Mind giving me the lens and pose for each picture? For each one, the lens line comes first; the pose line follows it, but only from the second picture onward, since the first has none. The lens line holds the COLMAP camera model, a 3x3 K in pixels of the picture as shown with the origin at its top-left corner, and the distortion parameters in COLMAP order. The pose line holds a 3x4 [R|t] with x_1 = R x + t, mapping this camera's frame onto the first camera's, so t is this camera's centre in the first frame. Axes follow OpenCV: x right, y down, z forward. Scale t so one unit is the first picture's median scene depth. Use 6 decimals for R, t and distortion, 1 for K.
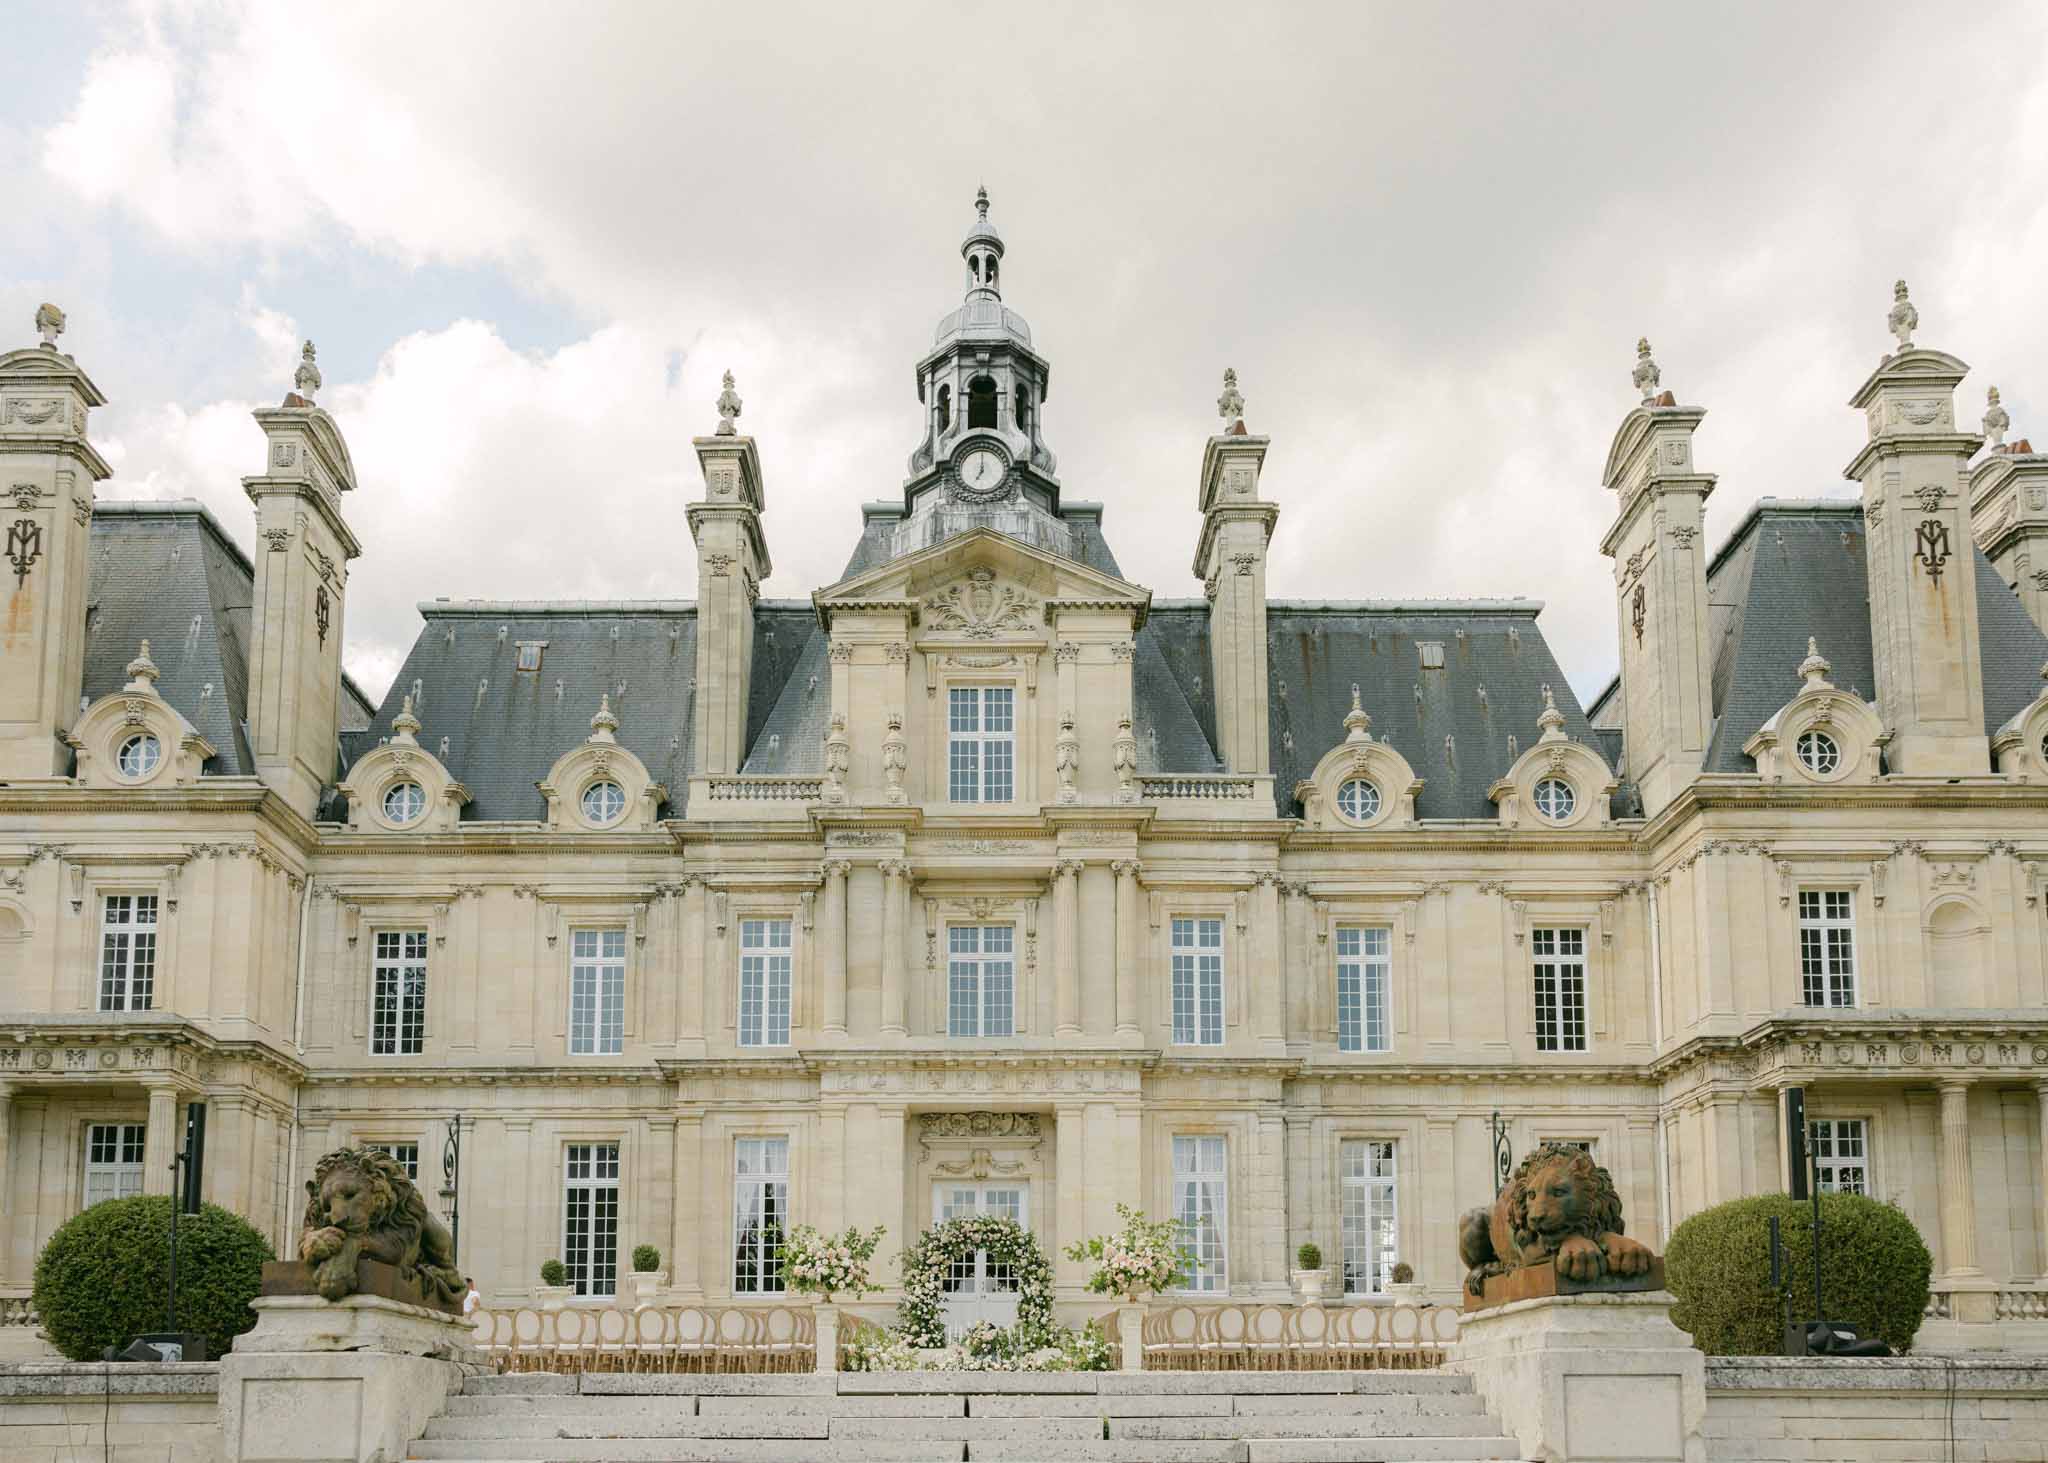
lens RADIAL K [[5009.7, 0, 1263.3], [0, 5009.7, 726.4], [0, 0, 1]] dist [0.113759, -0.048166]
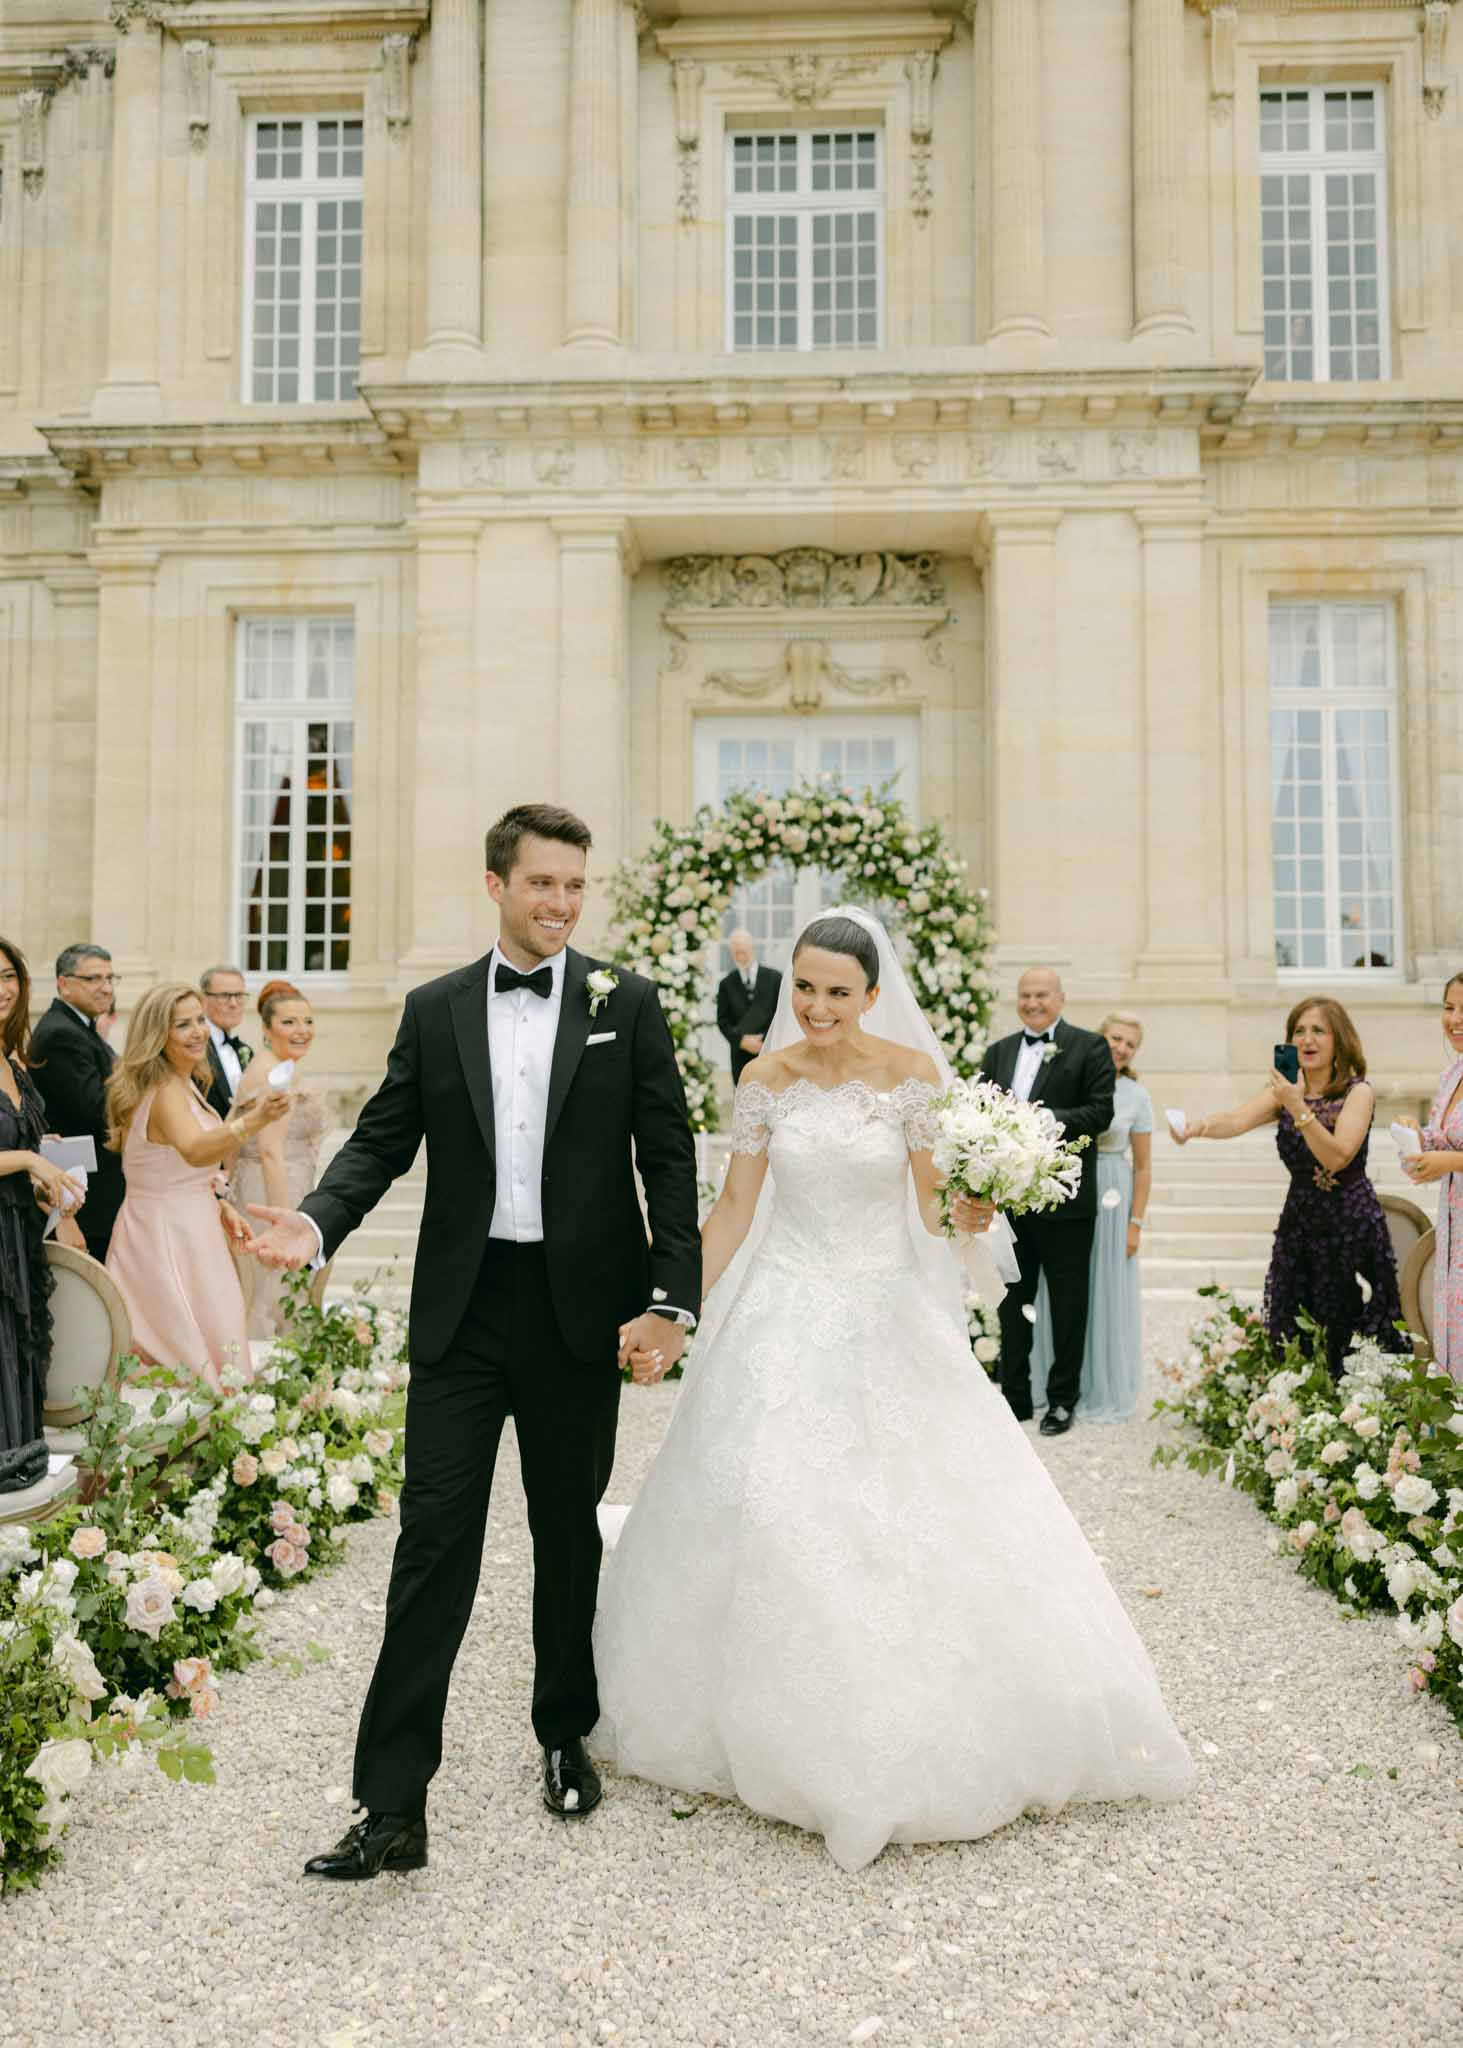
lens RADIAL K [[3596.0, 0, 654.3], [0, 3596.0, 1025.8], [0, 0, 1]] dist [0.167103, -0.026738]
pose [[0.994911, 0.000881, -0.100750, -0.037746], [0.013060, 0.990398, 0.137625, 0.073536], [0.099904, -0.138240, 0.985347, 0.683184]]
